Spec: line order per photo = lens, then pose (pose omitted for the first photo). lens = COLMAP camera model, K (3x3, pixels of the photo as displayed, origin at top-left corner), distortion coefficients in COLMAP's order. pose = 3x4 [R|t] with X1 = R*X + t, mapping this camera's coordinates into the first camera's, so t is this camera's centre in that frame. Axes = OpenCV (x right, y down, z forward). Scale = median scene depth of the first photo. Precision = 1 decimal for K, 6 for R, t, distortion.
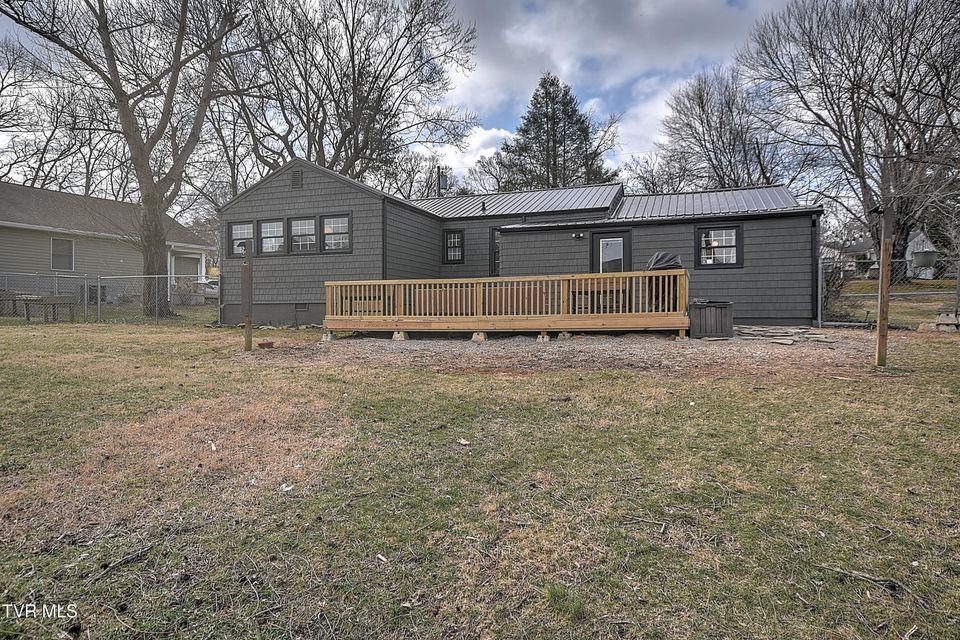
lens RADIAL K [[588.7, 0, 485.4], [0, 588.7, 320.7], [0, 0, 1]] dist [0.024008, 0.015468]
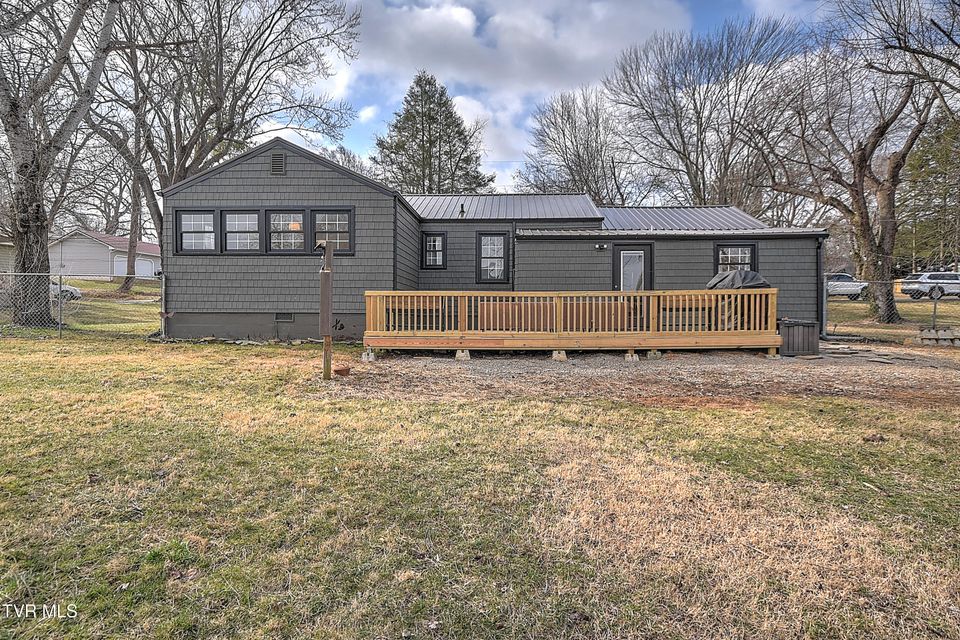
lens RADIAL K [[588.7, 0, 485.4], [0, 588.7, 320.7], [0, 0, 1]] dist [0.024008, 0.015468]
pose [[0.954752, 0.003782, 0.297379, -0.319973], [-0.003737, 0.999993, -0.000718, -0.020861], [-0.297380, -0.000426, 0.954759, 0.128384]]
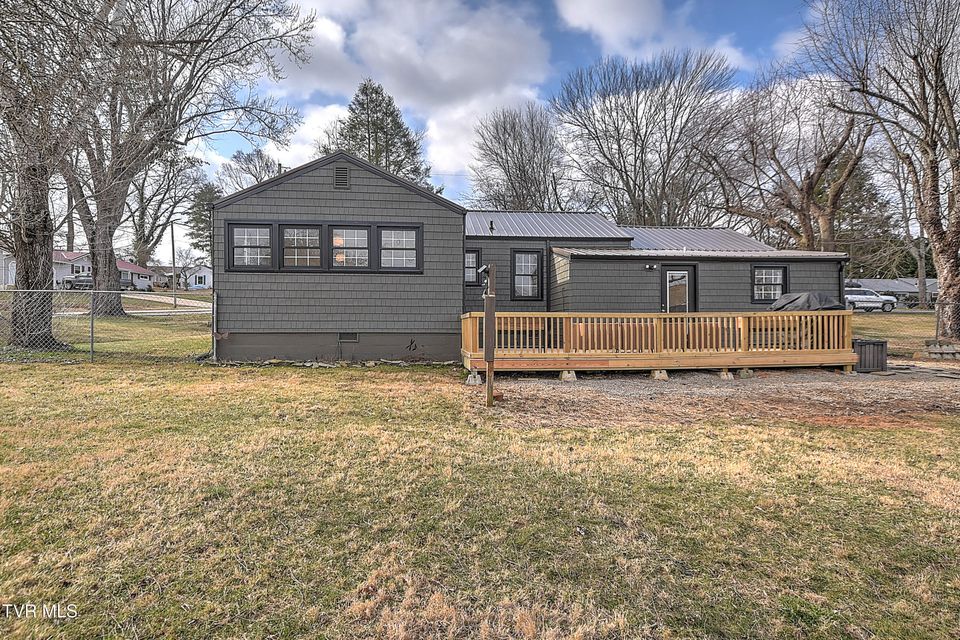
lens RADIAL K [[588.7, 0, 485.4], [0, 588.7, 320.7], [0, 0, 1]] dist [0.024008, 0.015468]
pose [[0.897305, 0.006947, 0.441357, -0.552054], [0.000995, 0.999842, -0.017762, -0.034906], [-0.441411, 0.016378, 0.897156, 0.222811]]
